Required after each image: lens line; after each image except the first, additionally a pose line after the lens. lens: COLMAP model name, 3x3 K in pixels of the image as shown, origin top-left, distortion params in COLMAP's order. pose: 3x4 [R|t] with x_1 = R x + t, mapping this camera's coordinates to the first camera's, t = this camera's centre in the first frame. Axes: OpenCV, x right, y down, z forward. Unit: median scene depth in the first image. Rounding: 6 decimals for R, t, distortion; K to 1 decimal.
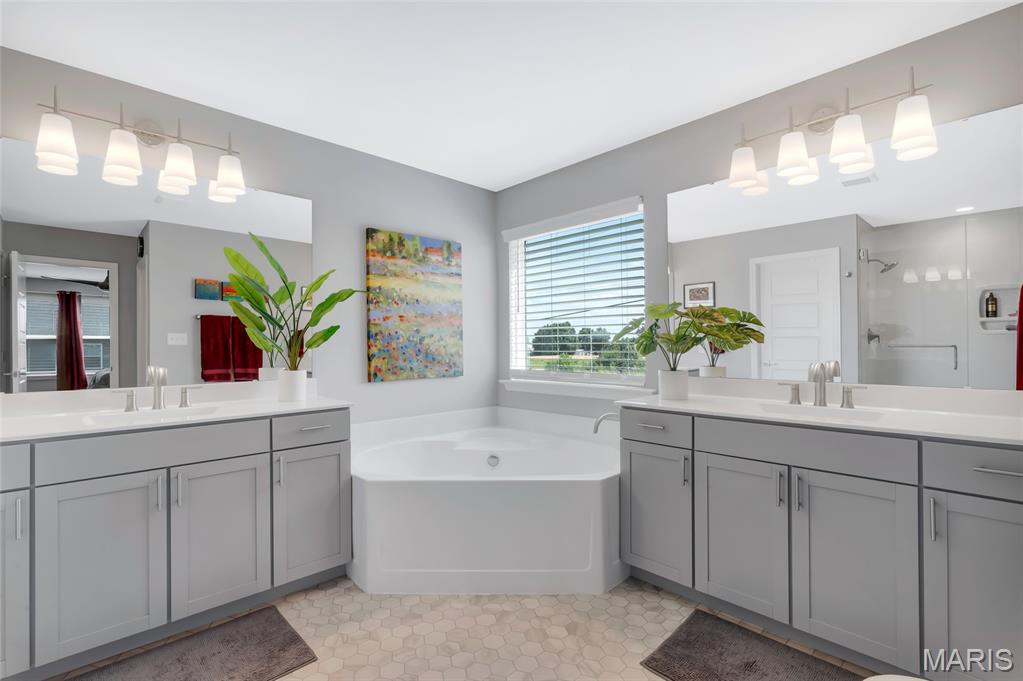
lens RADIAL K [[472.5, 0, 511.5], [0, 472.5, 340.5], [0, 0, 1]] dist [-0.001605, -0.000217]
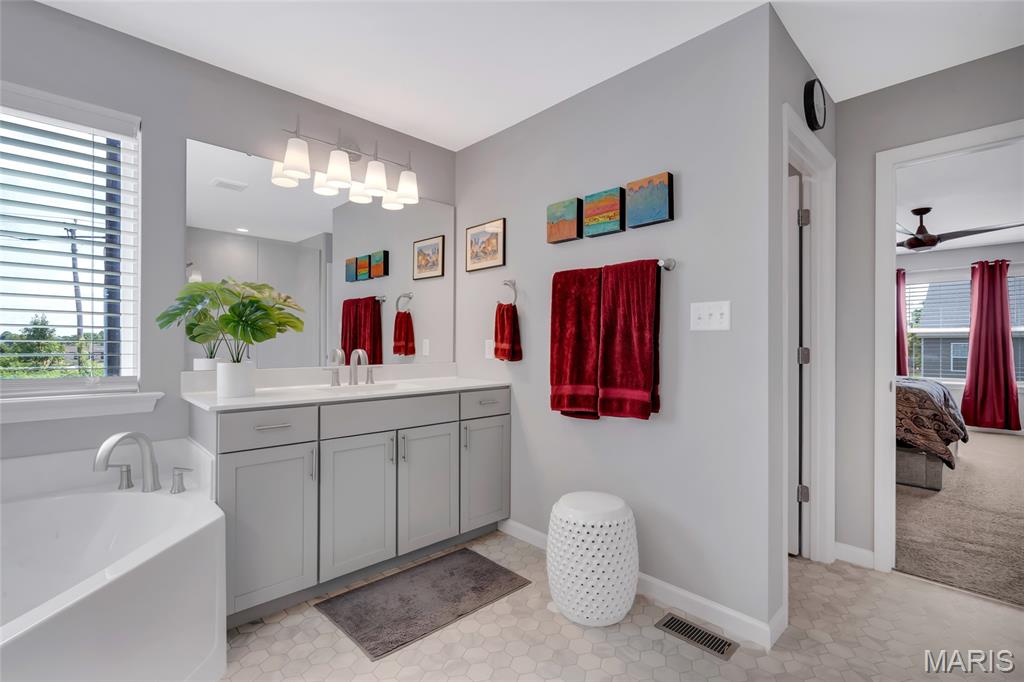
lens RADIAL K [[473.0, 0, 512.0], [0, 473.0, 341.0], [0, 0, 1]] dist [-0.001605, -0.000217]
pose [[-0.016097, 0.009350, 0.999827, -0.581635], [-0.013676, 0.999861, -0.009570, 0.030233], [-0.999777, -0.013828, -0.015967, 0.609951]]
